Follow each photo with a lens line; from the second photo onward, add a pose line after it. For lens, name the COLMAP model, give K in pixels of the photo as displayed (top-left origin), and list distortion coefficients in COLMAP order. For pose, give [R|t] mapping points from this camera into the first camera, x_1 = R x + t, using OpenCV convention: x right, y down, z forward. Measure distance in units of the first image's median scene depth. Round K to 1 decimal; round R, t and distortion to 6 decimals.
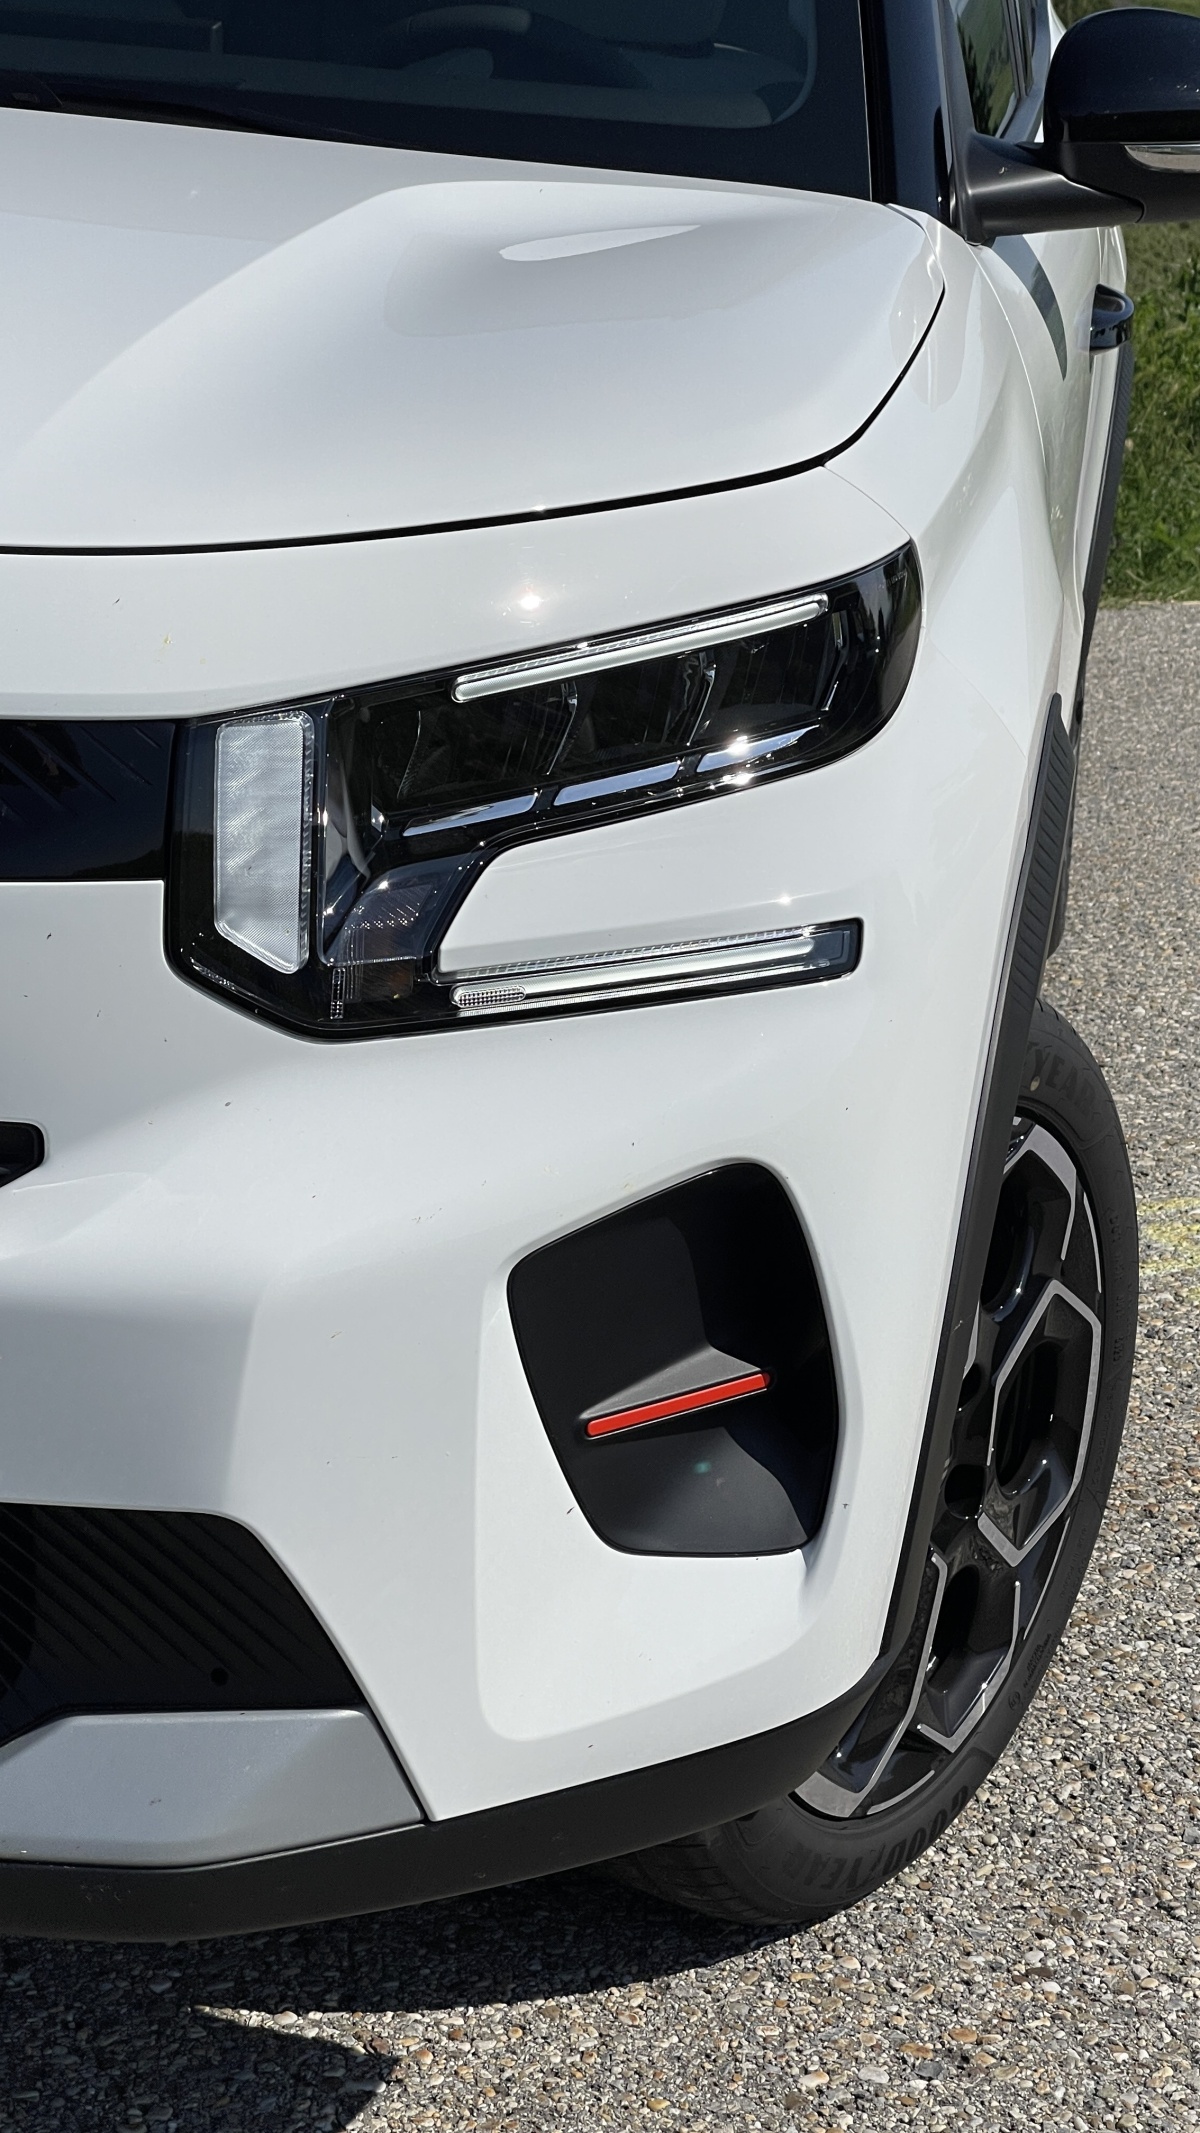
lens RADIAL K [[3902.4, 0, 613.6], [0, 3902.4, 1055.6], [0, 0, 1]] dist [0.202232, 0.000000]
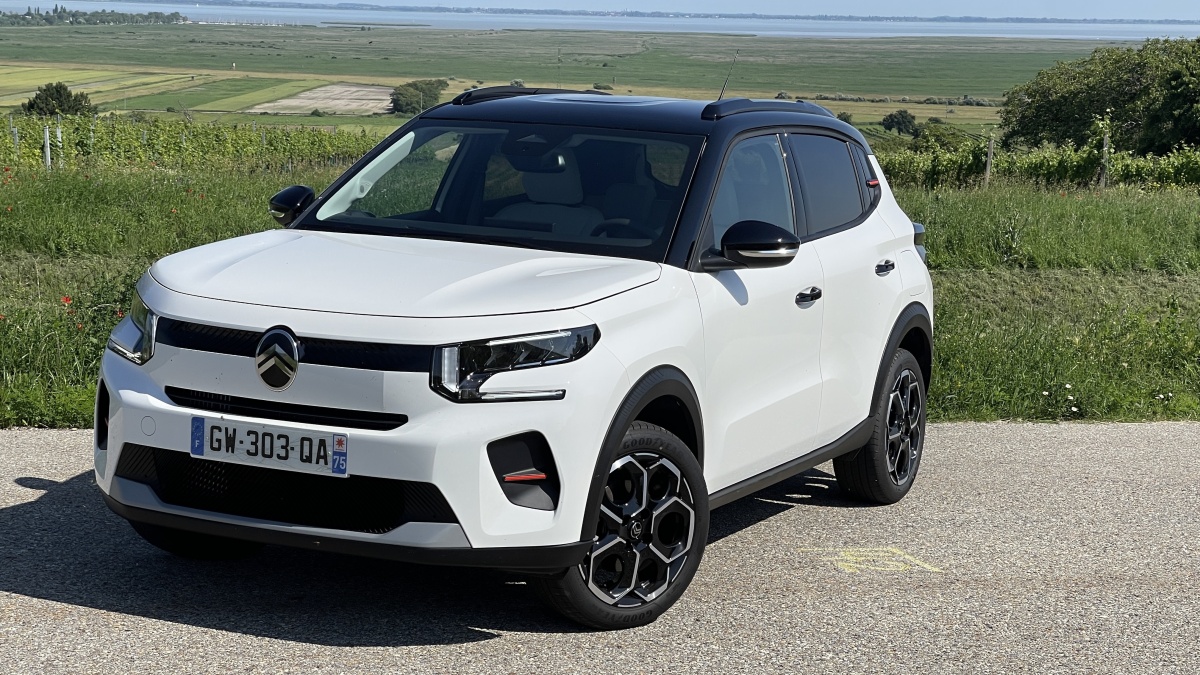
lens RADIAL K [[2195.4, 0, 603.3], [0, 2195.4, 385.3], [0, 0, 1]] dist [0.202232, 0.000000]
pose [[0.954298, 0.017867, -0.298323, 1.016417], [-0.066359, 0.985961, -0.153224, 0.419183], [0.291397, 0.166018, 0.942086, -1.836122]]
